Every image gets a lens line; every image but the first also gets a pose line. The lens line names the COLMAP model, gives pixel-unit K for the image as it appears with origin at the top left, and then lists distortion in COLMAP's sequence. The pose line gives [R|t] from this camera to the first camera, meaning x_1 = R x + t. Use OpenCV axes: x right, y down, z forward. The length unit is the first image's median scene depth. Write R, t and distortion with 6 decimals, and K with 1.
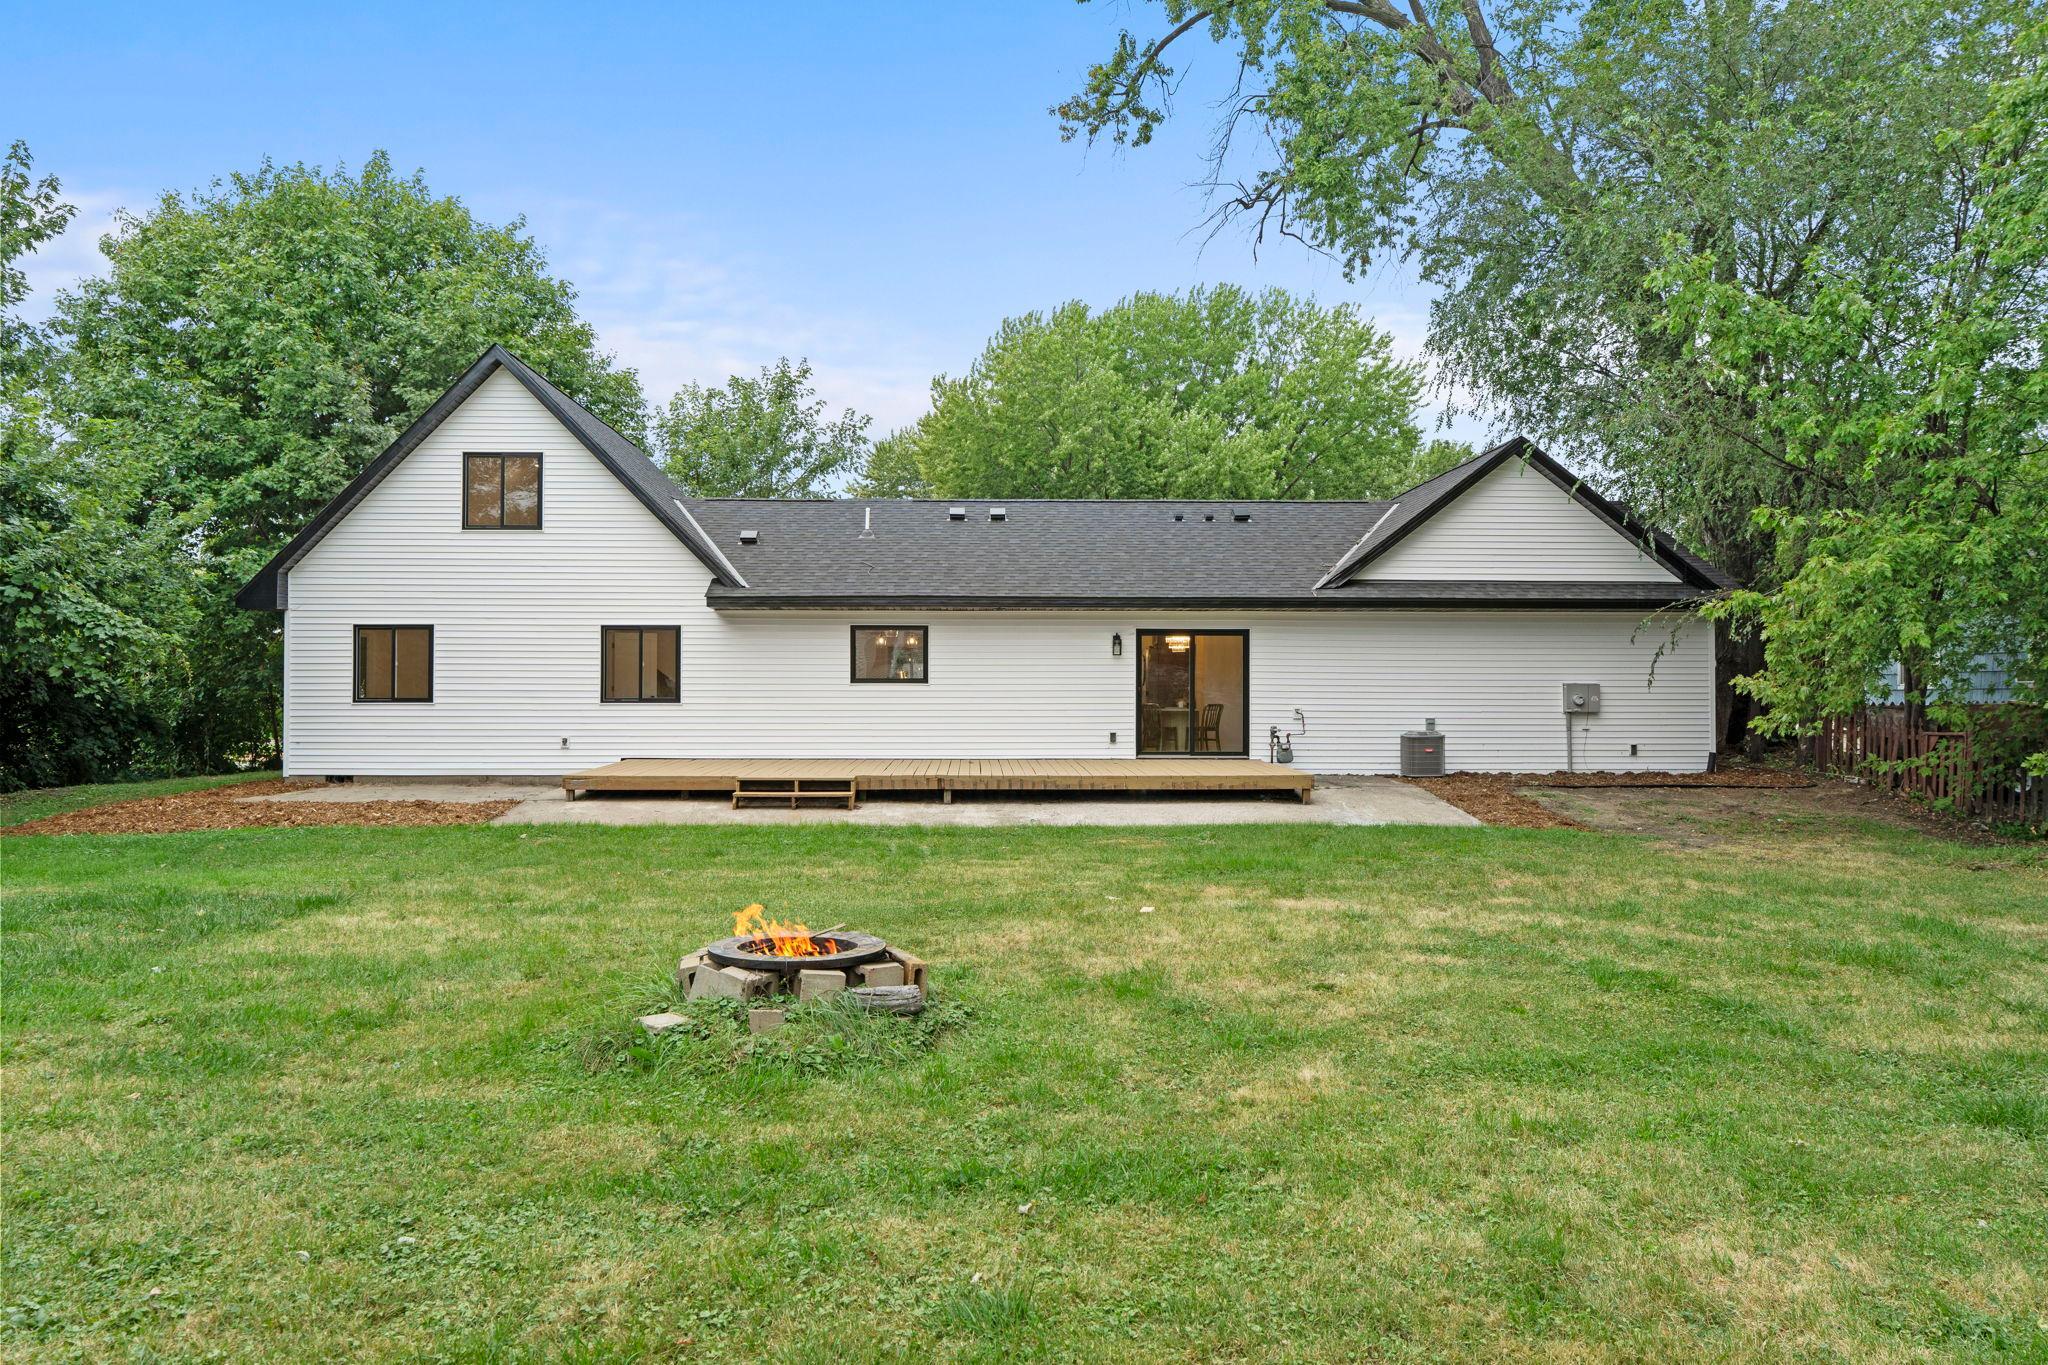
lens RADIAL K [[1395.2, 0, 1050.8], [0, 1395.2, 756.0], [0, 0, 1]] dist [0.023677, 0.000300]
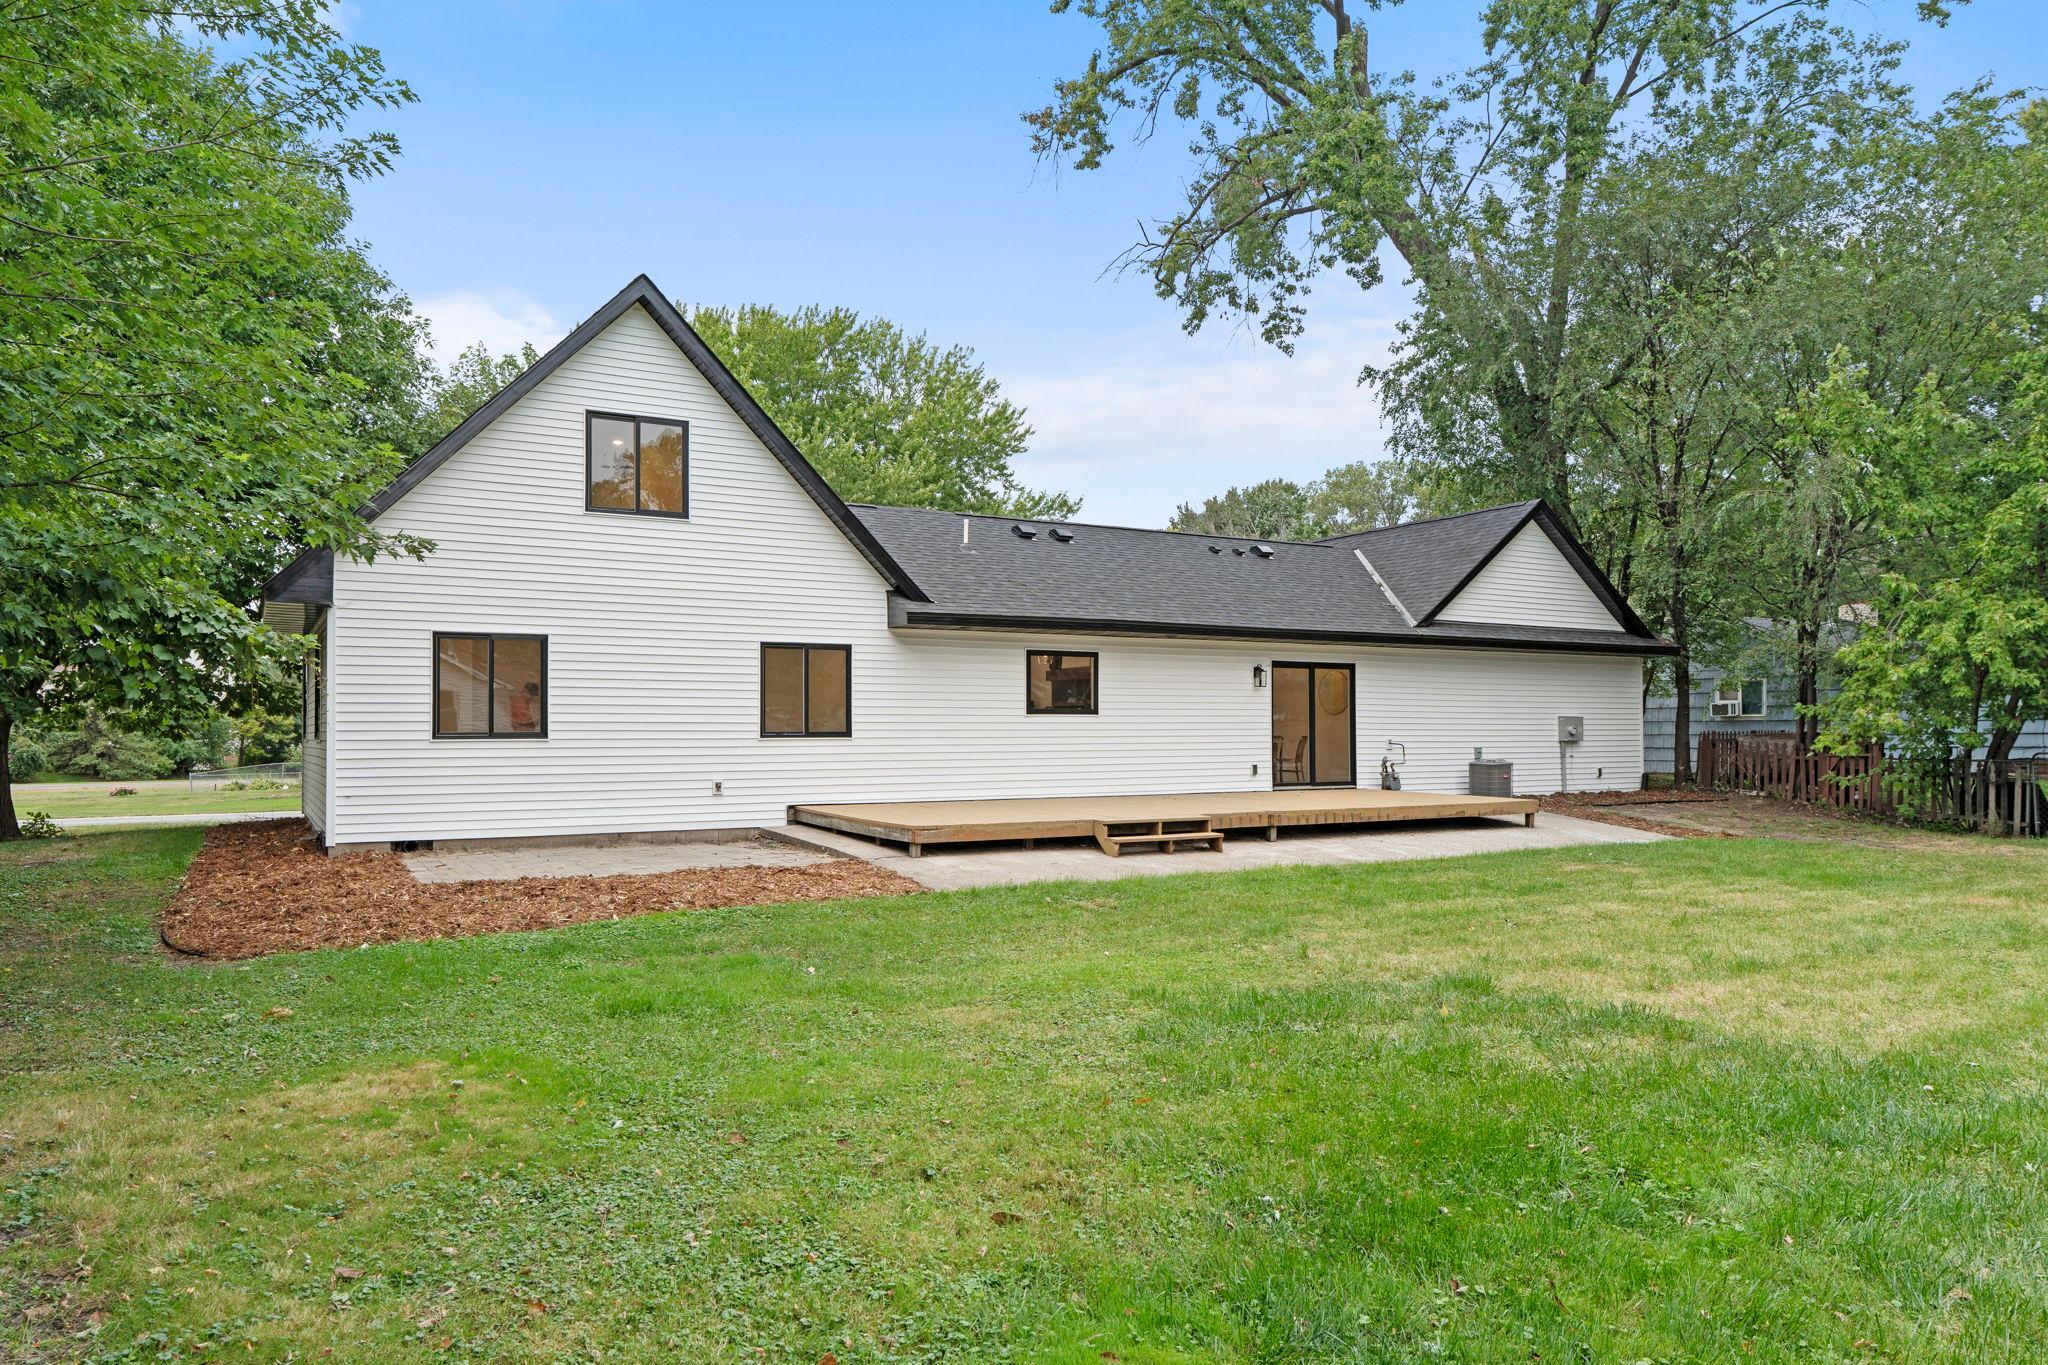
lens RADIAL K [[1395.2, 0, 1050.8], [0, 1395.2, 756.0], [0, 0, 1]] dist [0.023677, 0.000300]
pose [[0.864680, -0.012227, 0.502175, -0.580346], [0.024577, 0.999536, -0.017981, -0.008791], [-0.501722, 0.027889, 0.864579, 0.218624]]
